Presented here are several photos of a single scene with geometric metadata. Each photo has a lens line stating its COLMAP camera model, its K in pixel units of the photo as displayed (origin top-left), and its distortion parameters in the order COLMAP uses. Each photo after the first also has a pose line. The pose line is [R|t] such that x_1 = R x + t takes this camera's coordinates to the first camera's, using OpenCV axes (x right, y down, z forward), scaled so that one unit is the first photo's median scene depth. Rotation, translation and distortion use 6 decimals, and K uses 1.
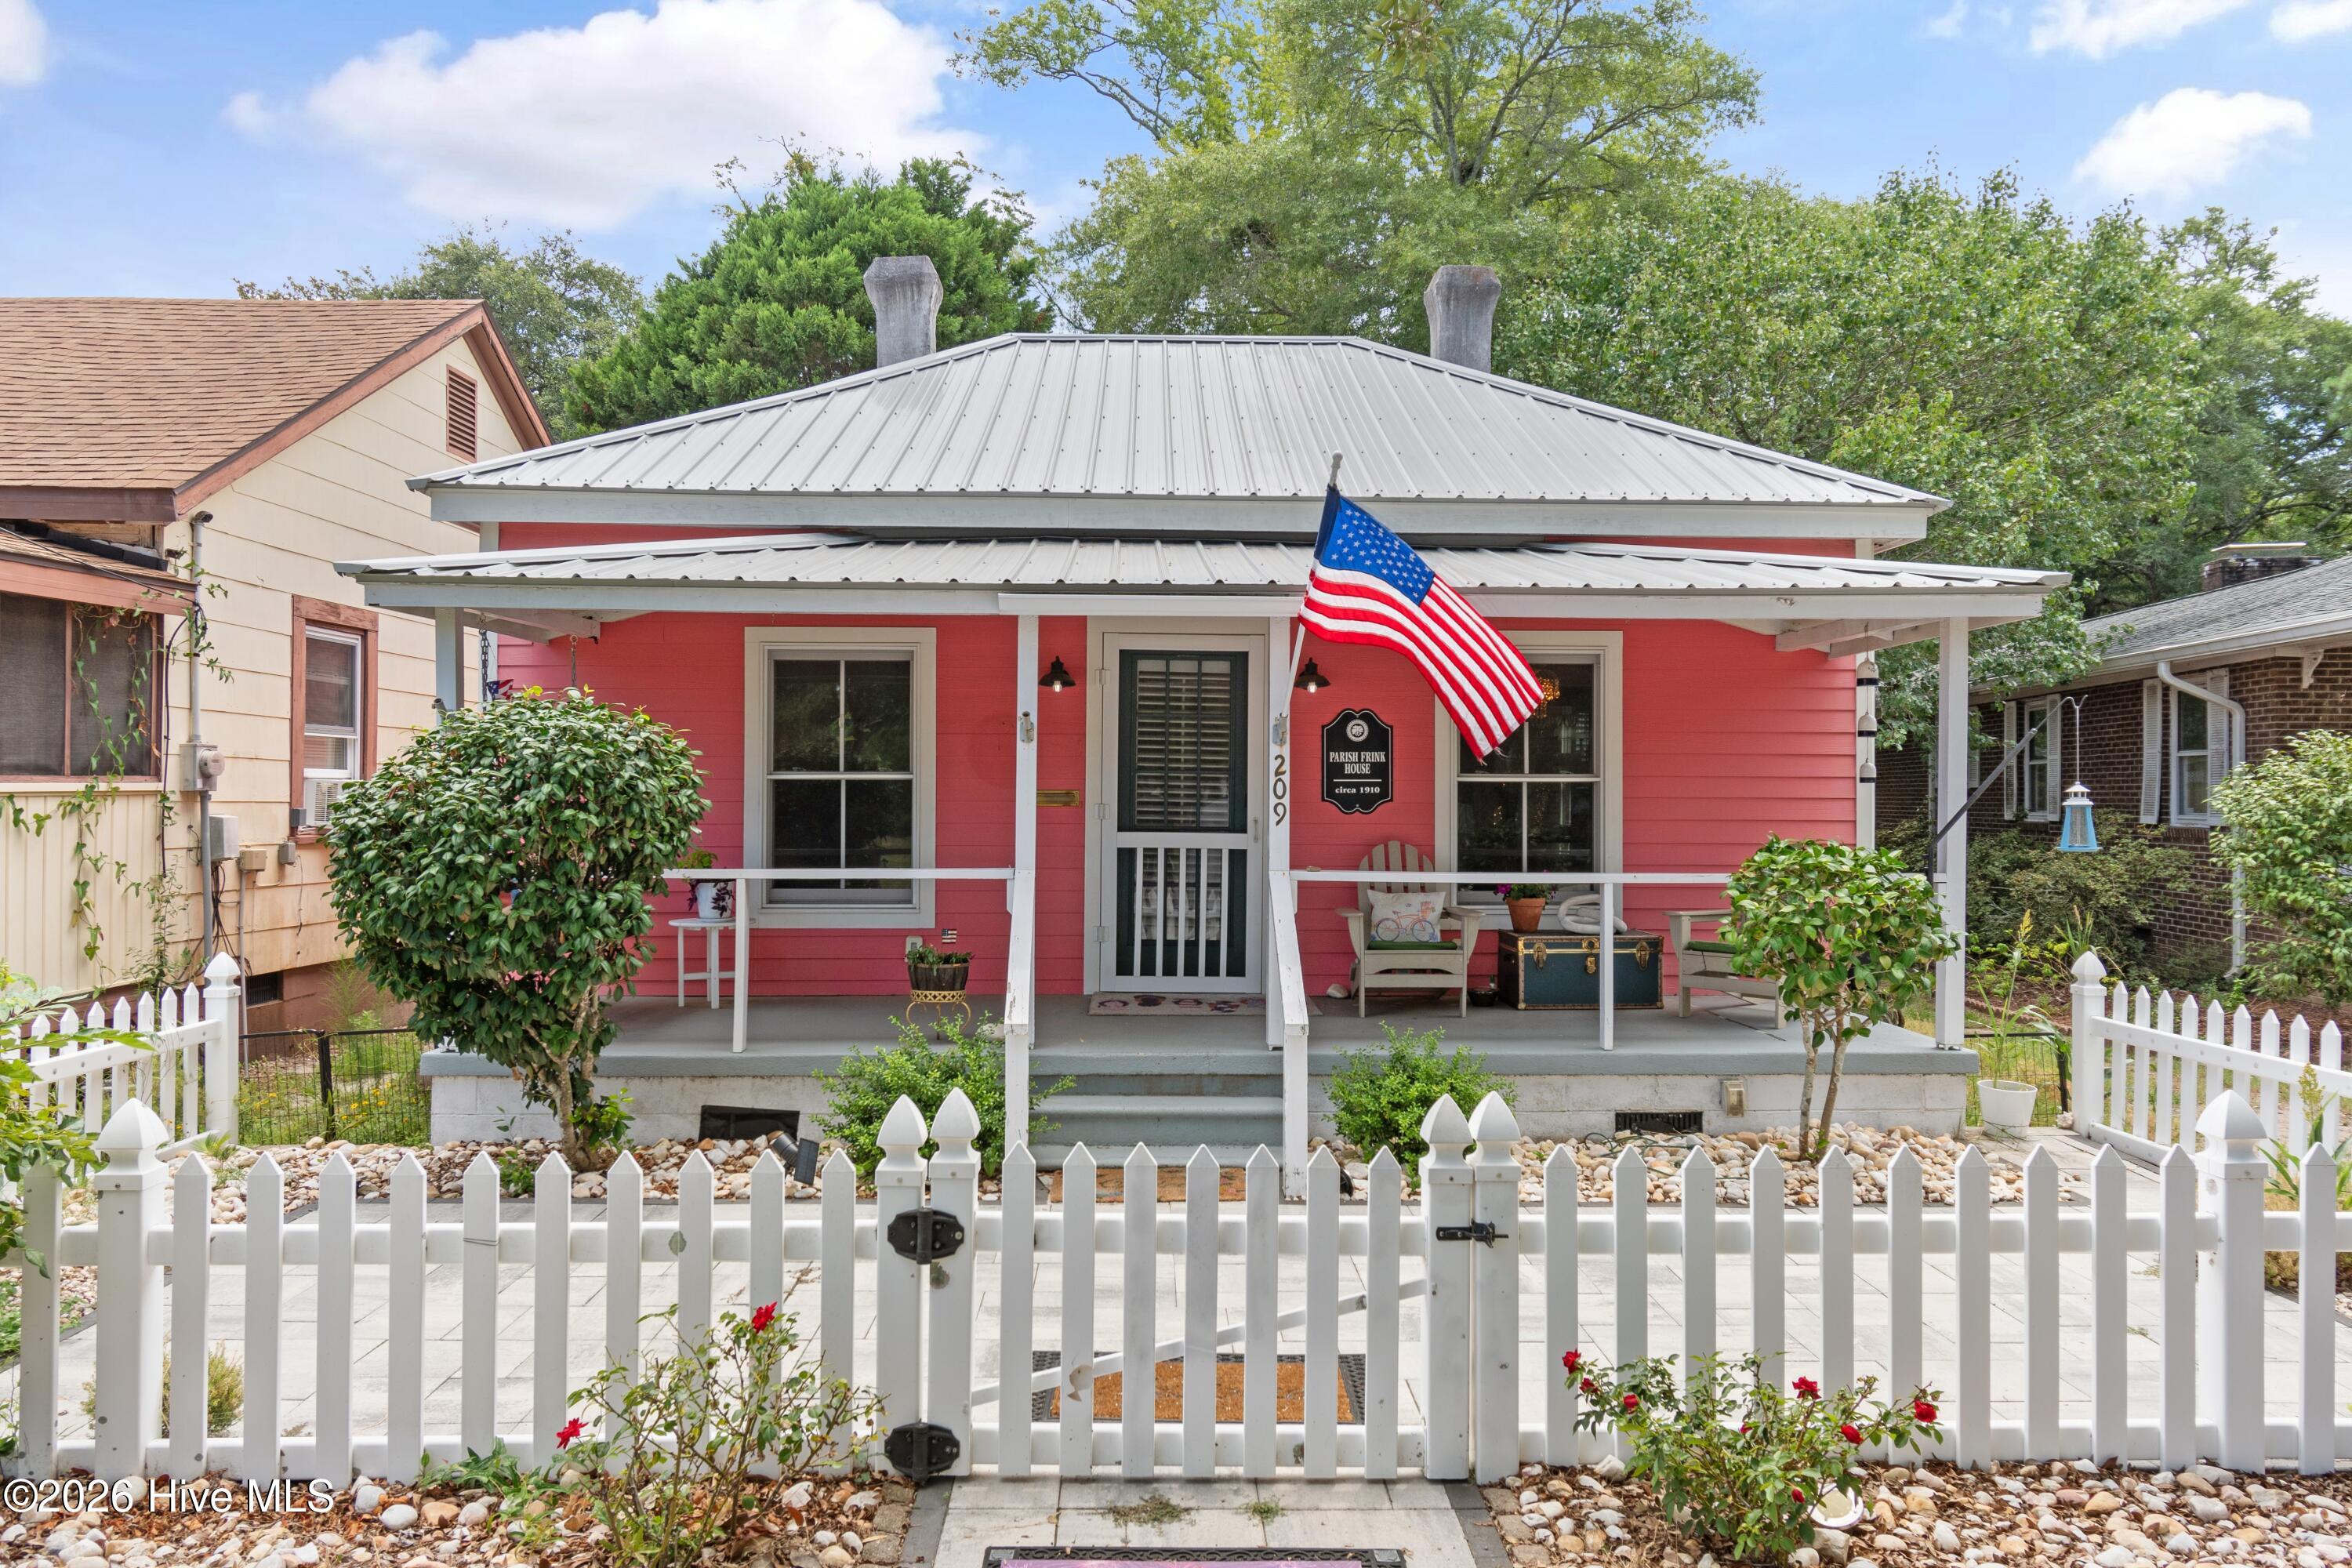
lens RADIAL K [[1638.5, 0, 1175.3], [0, 1638.5, 793.9], [0, 0, 1]] dist [-0.000844, -0.000427]
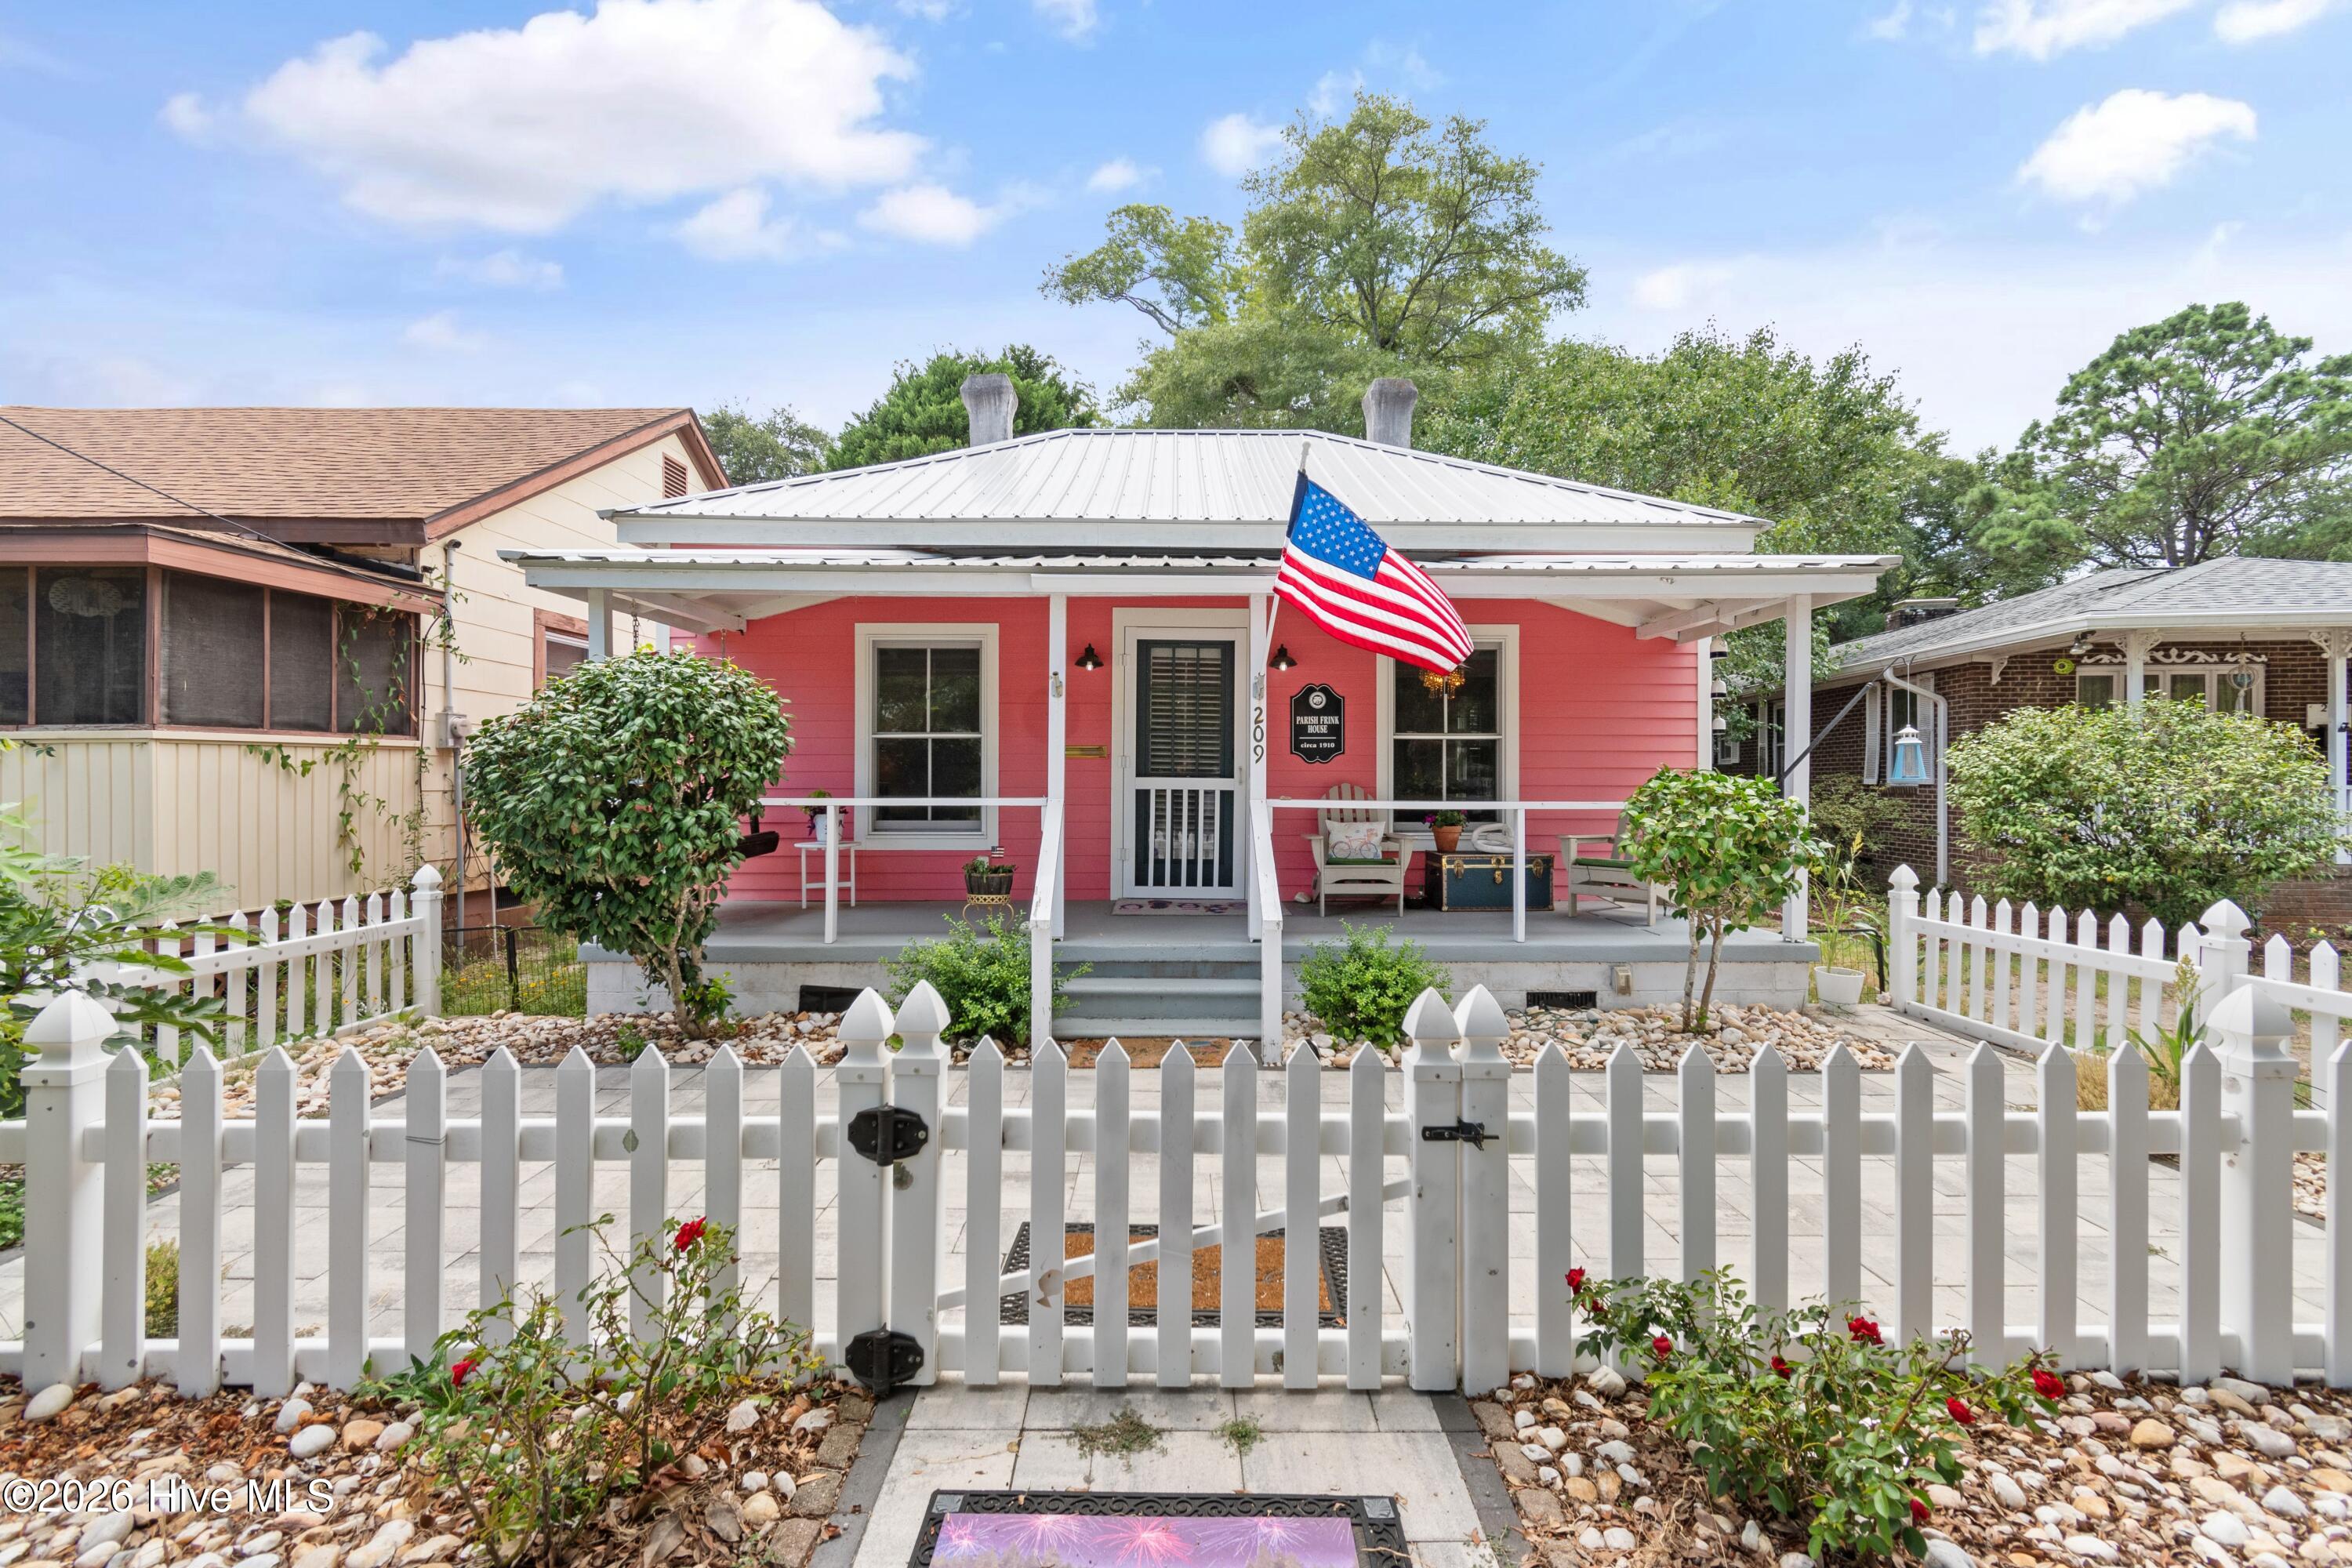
lens RADIAL K [[1049.8, 0, 1176.0], [0, 1049.8, 784.0], [0, 0, 1]] dist [0.001353, -0.000580]
pose [[0.999887, -0.001063, -0.015018, 0.014520], [0.001142, 0.999986, 0.005257, 0.035443], [0.015013, -0.005274, 0.999873, 0.223744]]
